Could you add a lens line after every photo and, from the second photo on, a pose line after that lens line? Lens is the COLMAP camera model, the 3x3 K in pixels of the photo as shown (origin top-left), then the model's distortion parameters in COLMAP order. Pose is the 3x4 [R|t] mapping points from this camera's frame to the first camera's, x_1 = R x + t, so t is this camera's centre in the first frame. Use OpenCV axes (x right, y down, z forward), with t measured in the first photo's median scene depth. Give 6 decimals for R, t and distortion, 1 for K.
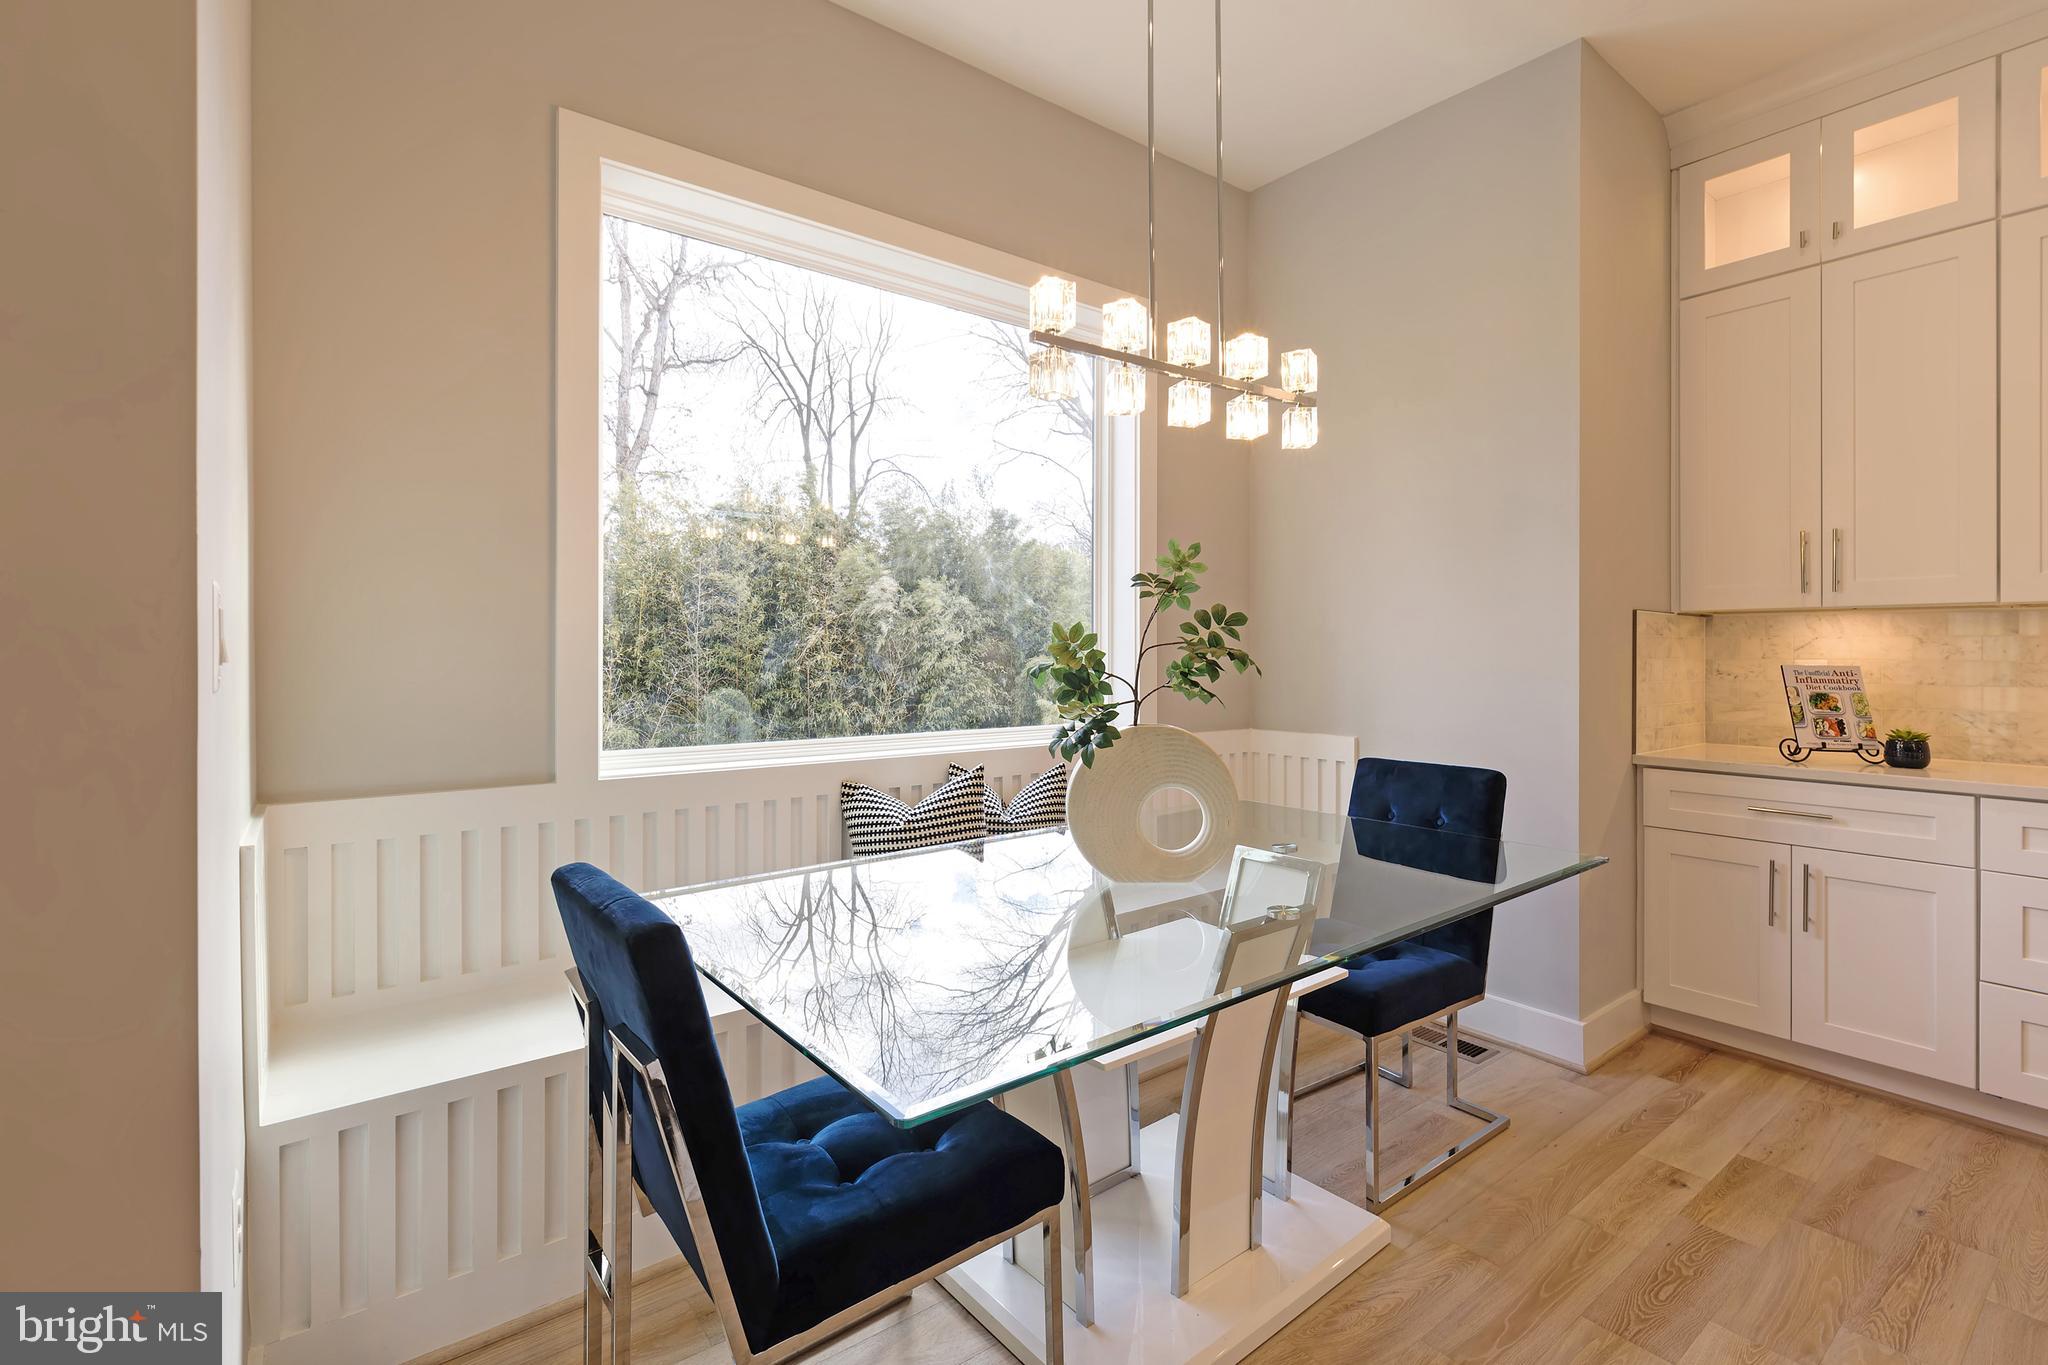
lens RADIAL K [[937.7, 0, 1022.9], [0, 937.7, 648.2], [0, 0, 1]] dist [-0.000857, 0.000657]
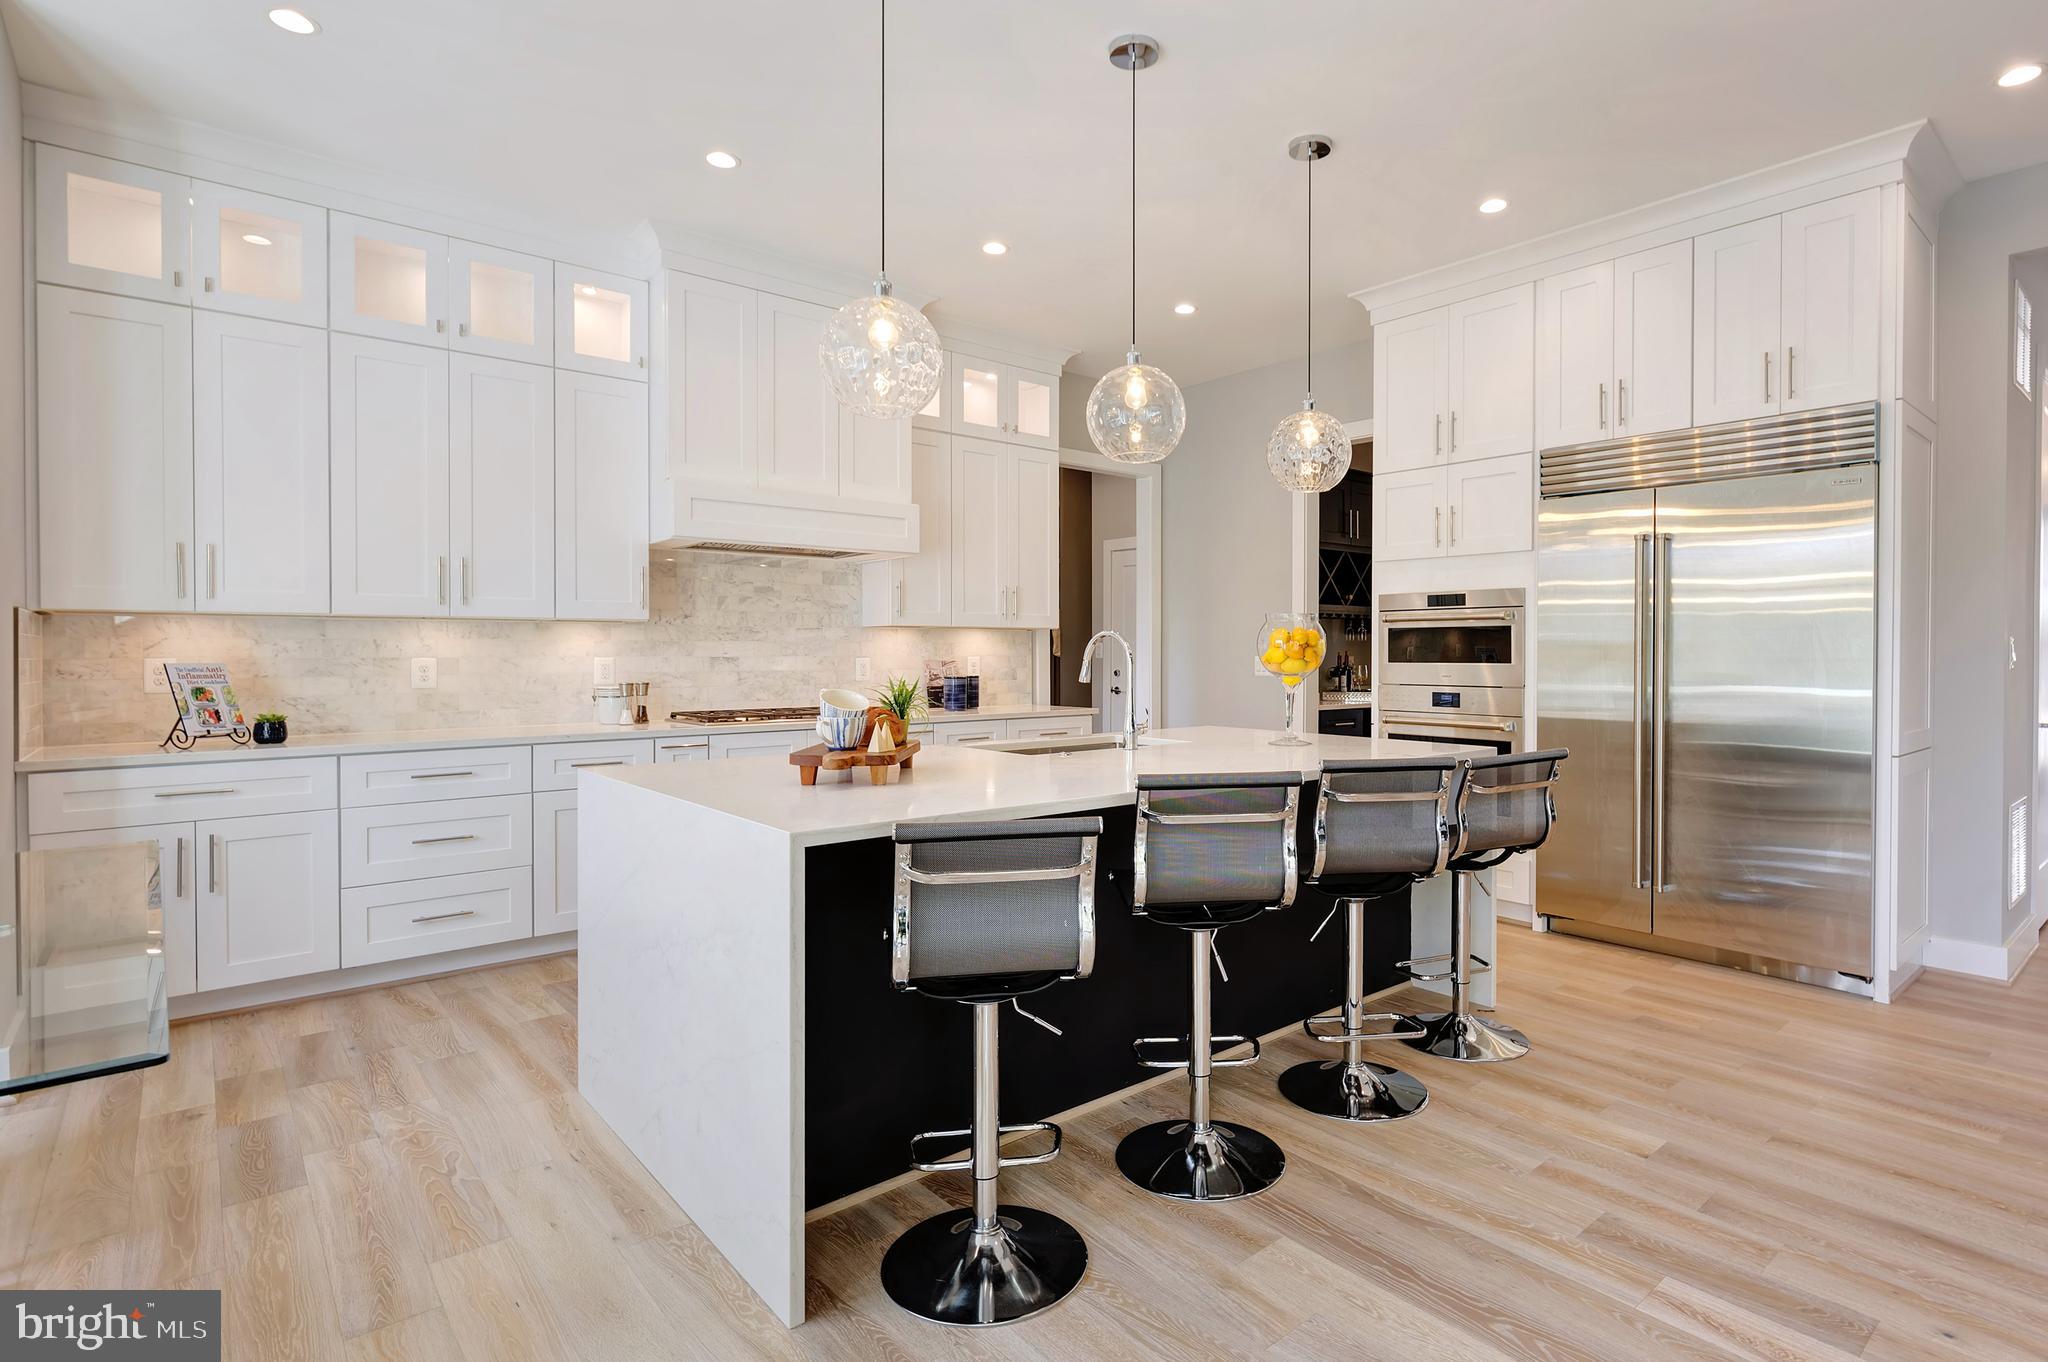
lens RADIAL K [[937.7, 0, 1022.9], [0, 937.7, 646.7], [0, 0, 1]] dist [-0.000857, 0.000657]
pose [[0.014546, -0.000343, 0.999894, -0.285825], [0.000525, 1.000000, 0.000335, -0.001256], [-0.999894, 0.000520, 0.014546, -0.018206]]
